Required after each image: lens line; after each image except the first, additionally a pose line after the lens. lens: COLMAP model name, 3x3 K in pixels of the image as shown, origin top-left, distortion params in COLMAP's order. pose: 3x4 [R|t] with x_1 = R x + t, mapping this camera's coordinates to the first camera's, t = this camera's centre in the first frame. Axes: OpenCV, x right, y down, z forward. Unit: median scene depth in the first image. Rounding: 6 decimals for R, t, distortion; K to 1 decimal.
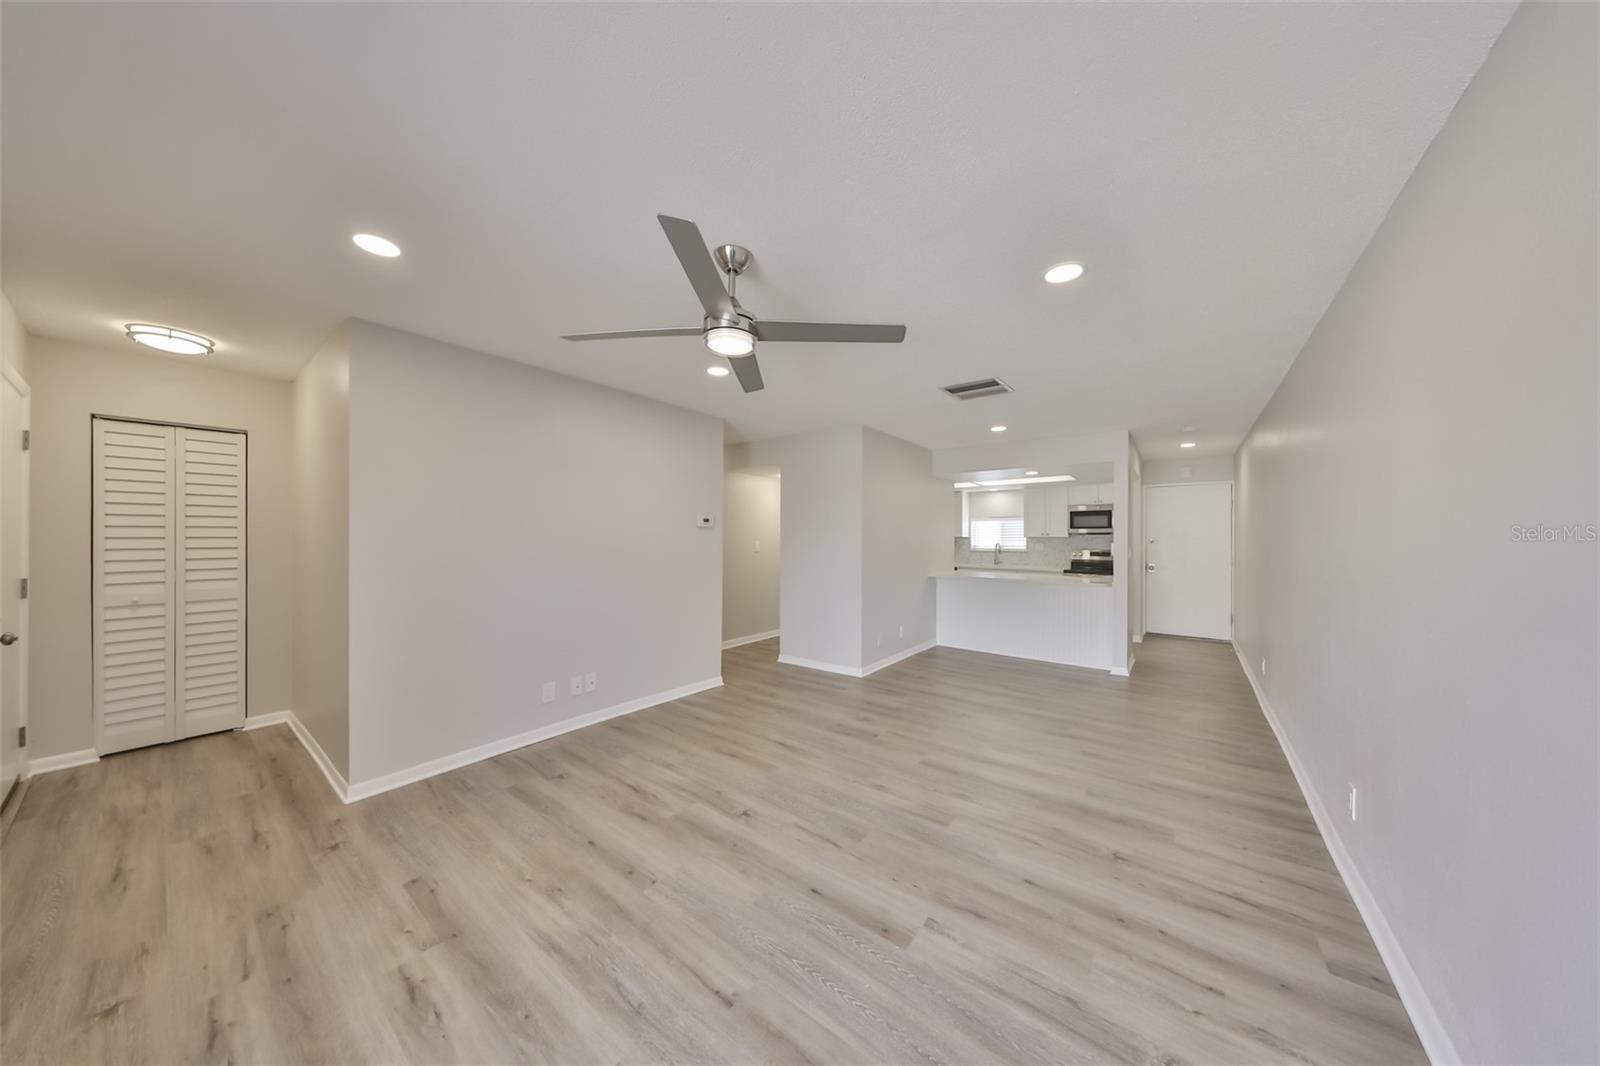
lens RADIAL K [[500.4, 0, 801.2], [0, 500.4, 537.0], [0, 0, 1]] dist [-0.000660, 0.000037]
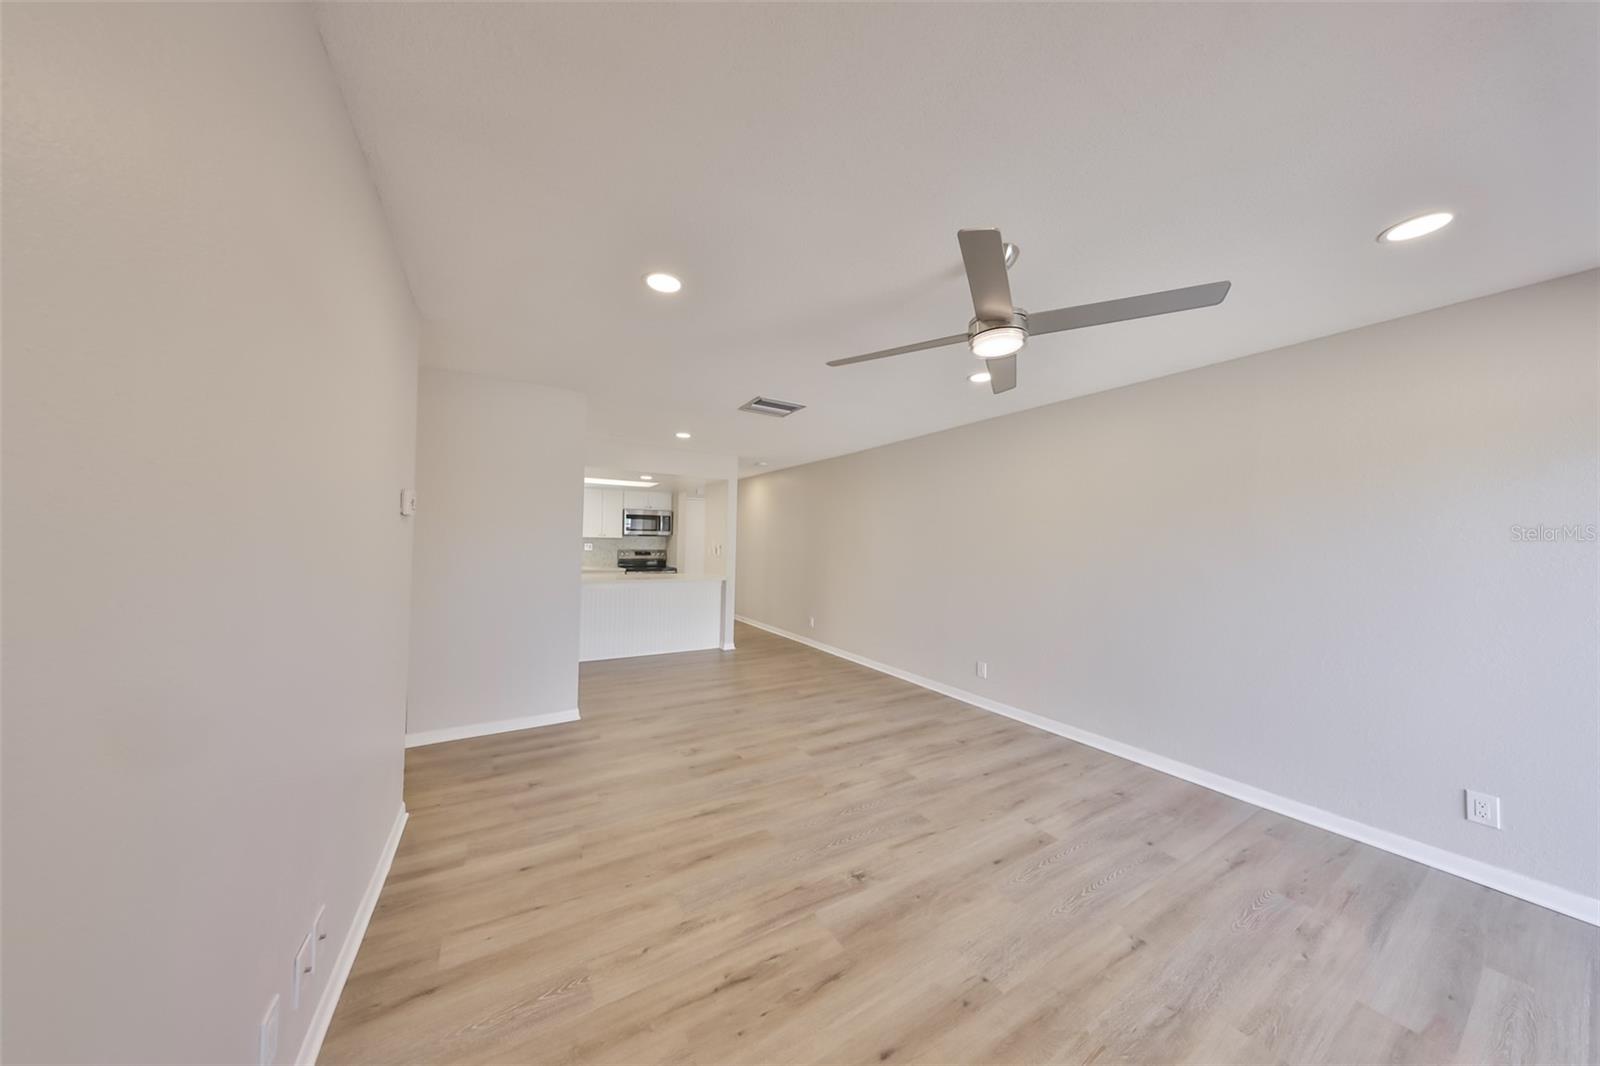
lens RADIAL K [[479.1, 0, 832.4], [0, 479.1, 535.8], [0, 0, 1]] dist [-0.005334, -0.000152]
pose [[0.360332, 0.015329, 0.932698, -0.856508], [-0.013462, 0.999846, -0.011232, 0.005103], [-0.932727, -0.008508, 0.360483, 0.756074]]
